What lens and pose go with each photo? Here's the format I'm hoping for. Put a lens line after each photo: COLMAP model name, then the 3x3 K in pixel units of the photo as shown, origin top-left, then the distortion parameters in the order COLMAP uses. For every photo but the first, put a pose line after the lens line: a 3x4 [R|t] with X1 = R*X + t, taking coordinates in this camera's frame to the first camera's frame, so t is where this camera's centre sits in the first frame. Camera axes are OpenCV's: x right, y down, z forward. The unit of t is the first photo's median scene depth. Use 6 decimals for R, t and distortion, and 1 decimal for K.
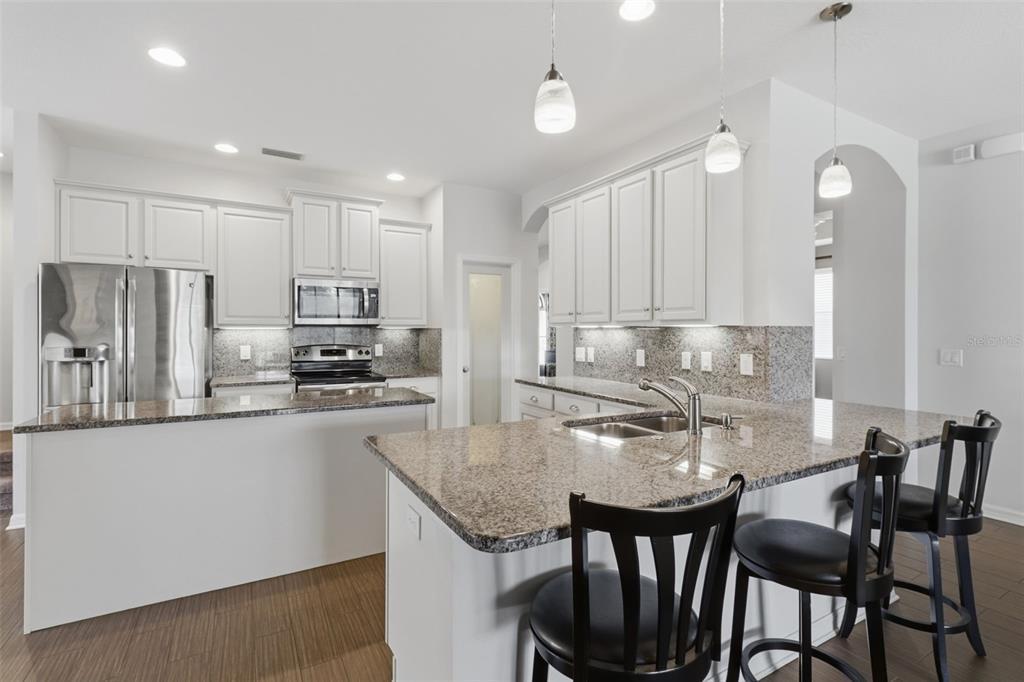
lens RADIAL K [[486.8, 0, 518.3], [0, 486.8, 330.6], [0, 0, 1]] dist [0.003370, 0.000221]
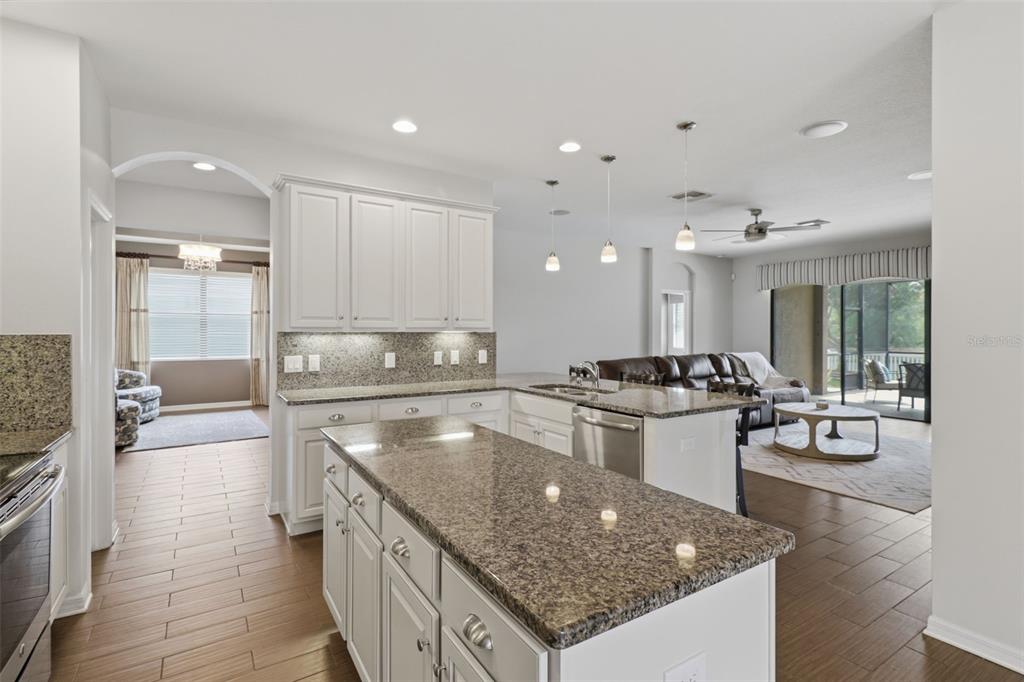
lens RADIAL K [[486.8, 0, 518.1], [0, 486.8, 332.4], [0, 0, 1]] dist [0.003370, 0.000221]
pose [[-0.050863, -0.004062, 0.998697, -0.808123], [-0.000210, 0.999992, 0.004057, -0.011066], [-0.998706, -0.000003, -0.050863, 0.707810]]
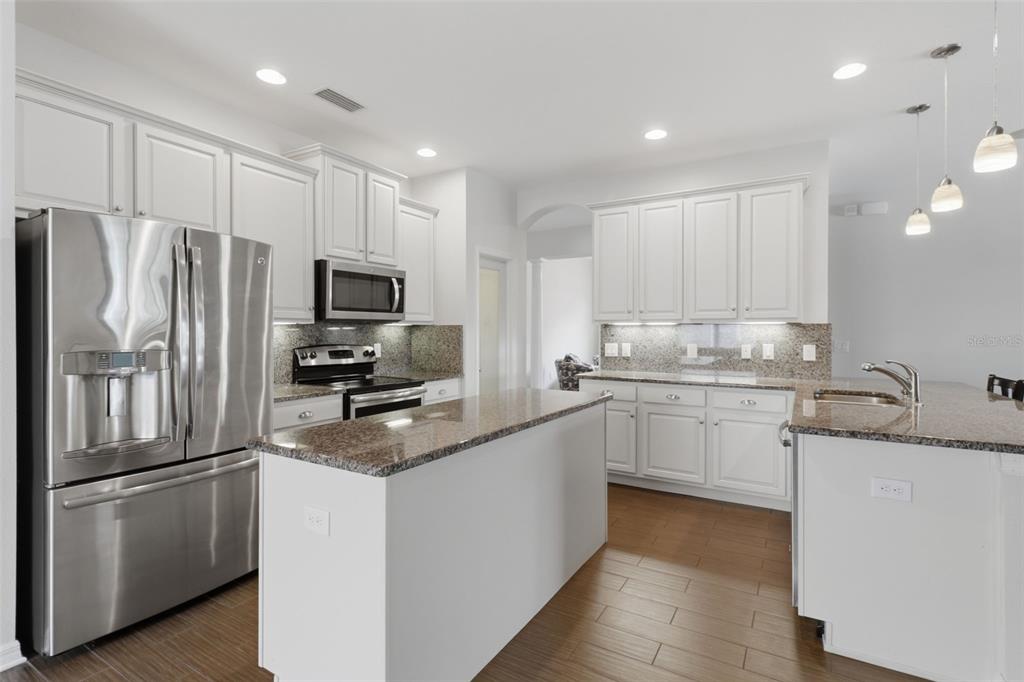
lens RADIAL K [[486.8, 0, 525.0], [0, 486.8, 329.8], [0, 0, 1]] dist [0.003370, 0.000221]
pose [[0.869868, 0.001318, 0.493282, -0.618205], [0.000011, 0.999996, -0.002691, 0.008188], [-0.493284, 0.002346, 0.869865, 0.173078]]
